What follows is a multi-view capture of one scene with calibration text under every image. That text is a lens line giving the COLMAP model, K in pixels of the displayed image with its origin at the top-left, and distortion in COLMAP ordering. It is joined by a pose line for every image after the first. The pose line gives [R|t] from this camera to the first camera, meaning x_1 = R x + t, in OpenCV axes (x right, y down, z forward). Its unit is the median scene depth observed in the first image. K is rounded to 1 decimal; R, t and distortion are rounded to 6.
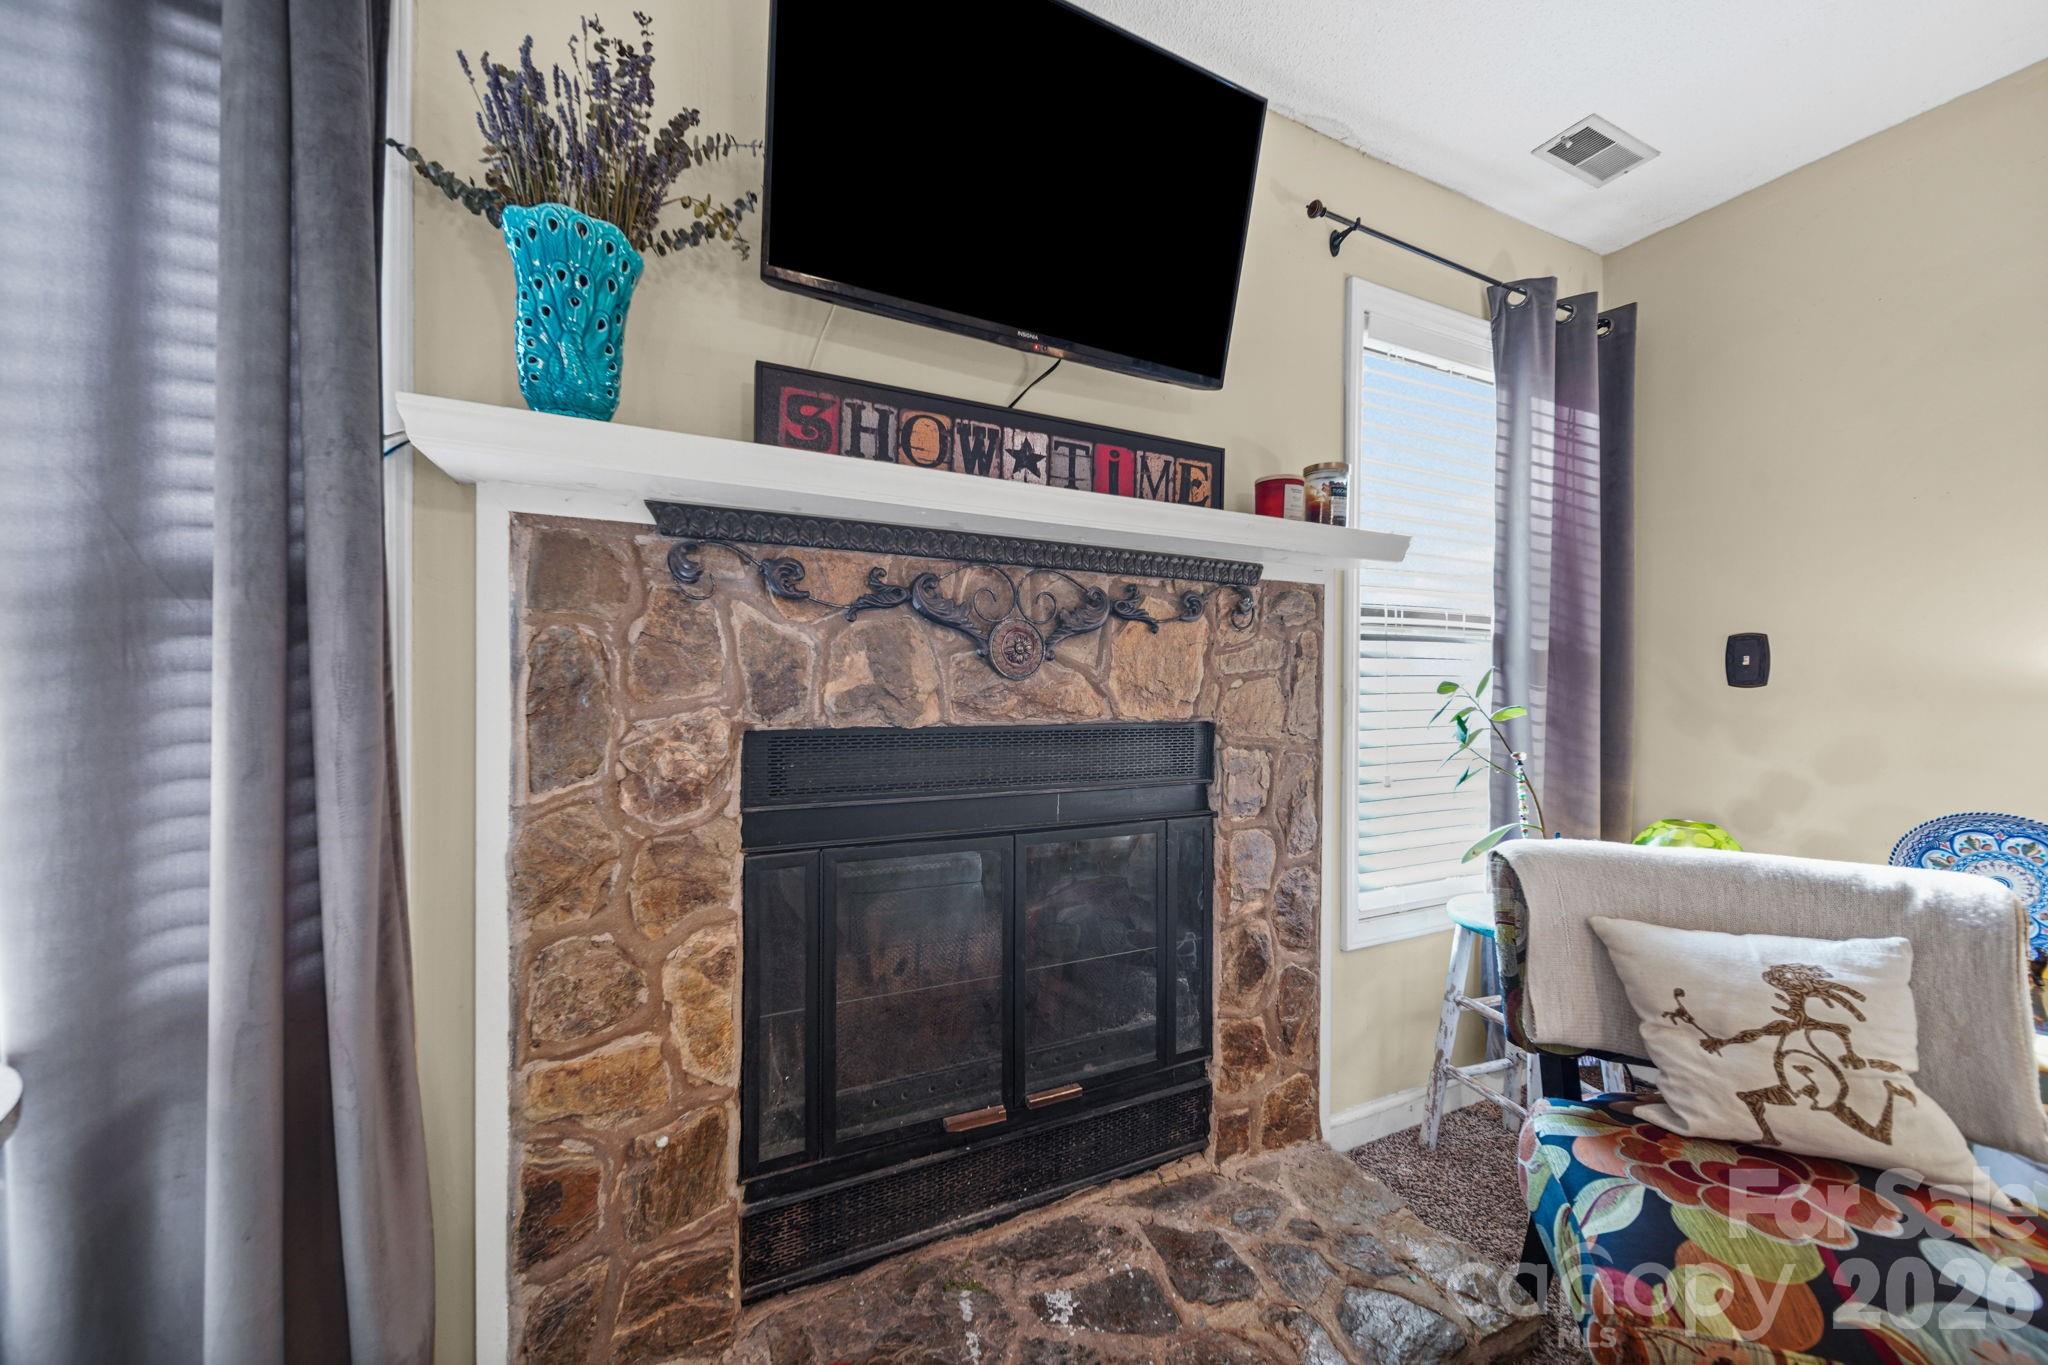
lens RADIAL K [[727.5, 0, 1015.5], [0, 727.5, 689.1], [0, 0, 1]] dist [-0.000858, -0.000070]
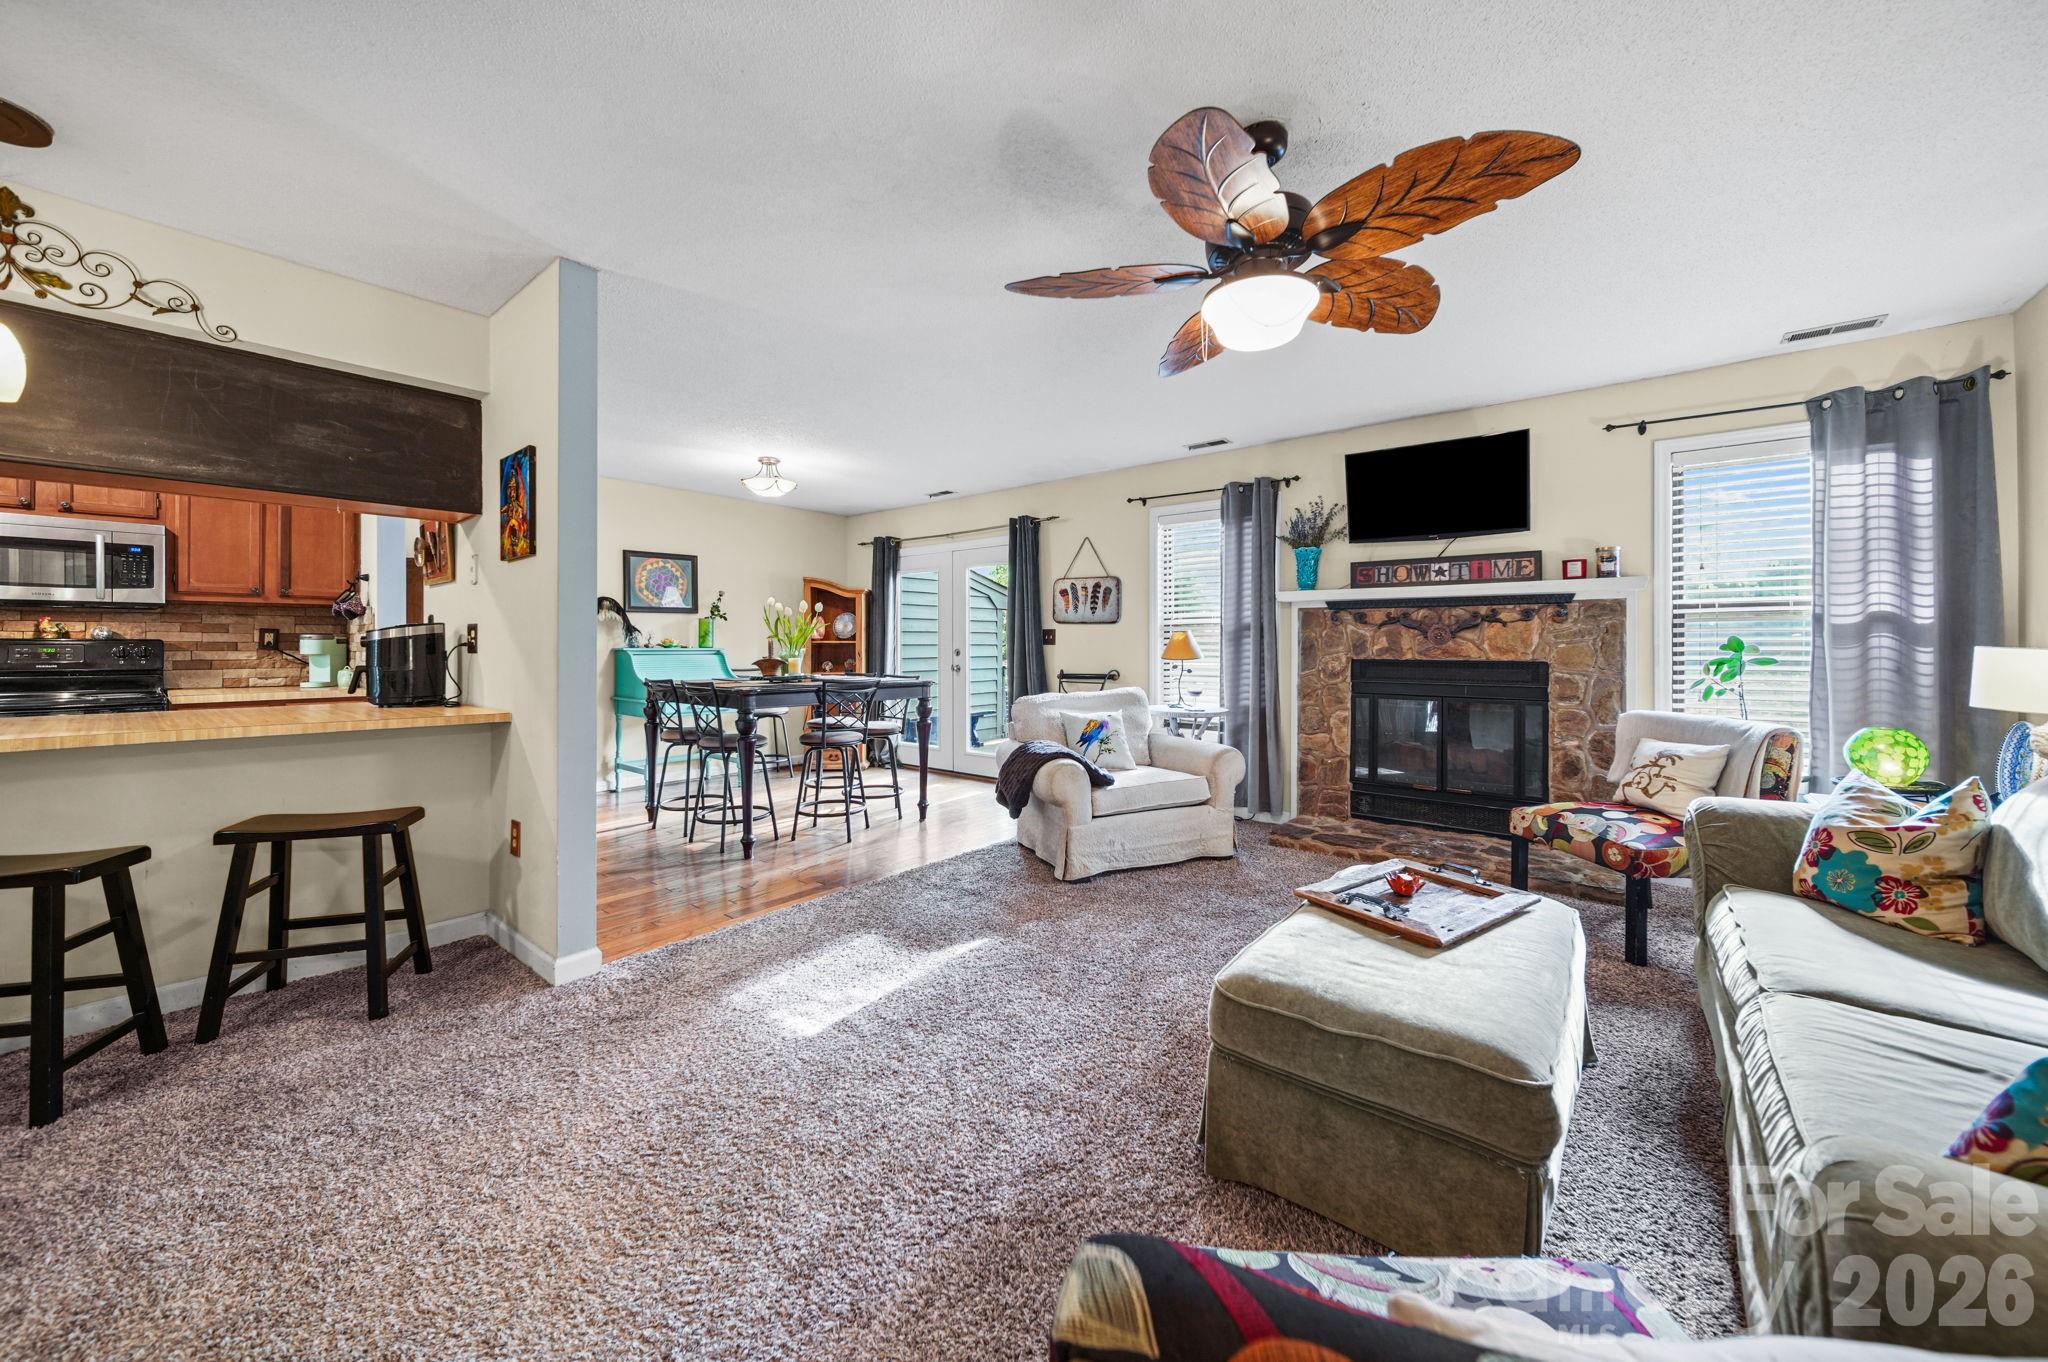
lens RADIAL K [[734.3, 0, 1022.0], [0, 734.3, 645.4], [0, 0, 1]] dist [0.000873, -0.002331]
pose [[0.433962, -0.007241, -0.900902, 2.173994], [-0.007747, 0.999901, -0.011769, 0.042013], [0.900898, 0.012086, 0.433863, -2.047743]]
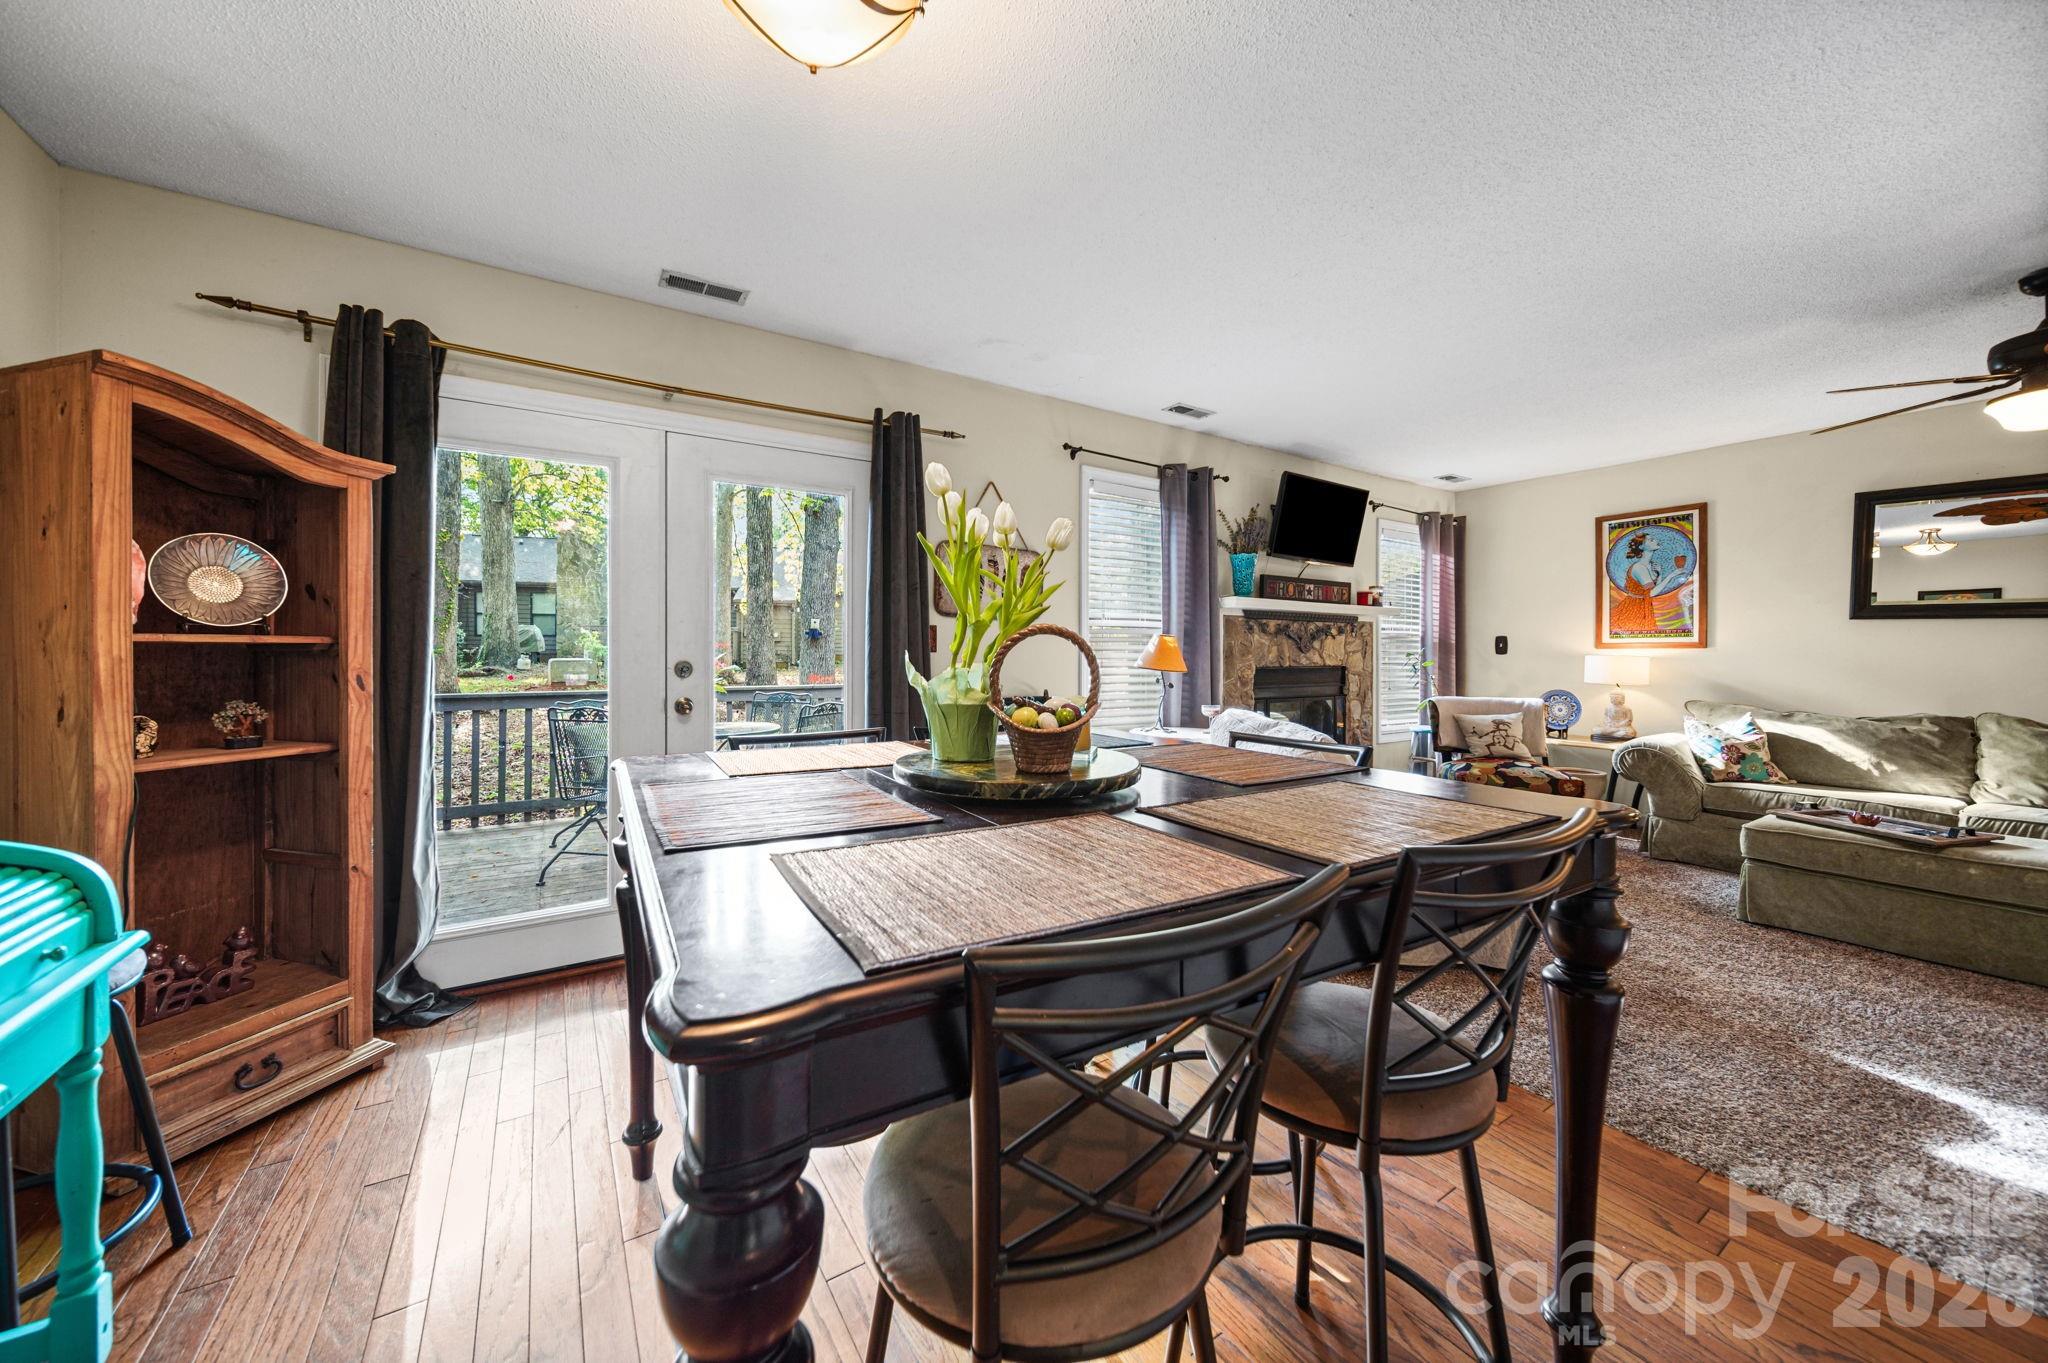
lens RADIAL K [[737.2, 0, 1005.6], [0, 737.2, 657.1], [0, 0, 1]] dist [-0.000647, -0.000077]
pose [[0.991058, -0.005626, 0.133314, -2.104684], [0.006418, 0.999964, -0.005511, 0.016215], [-0.133279, 0.006318, 0.991058, -2.581605]]
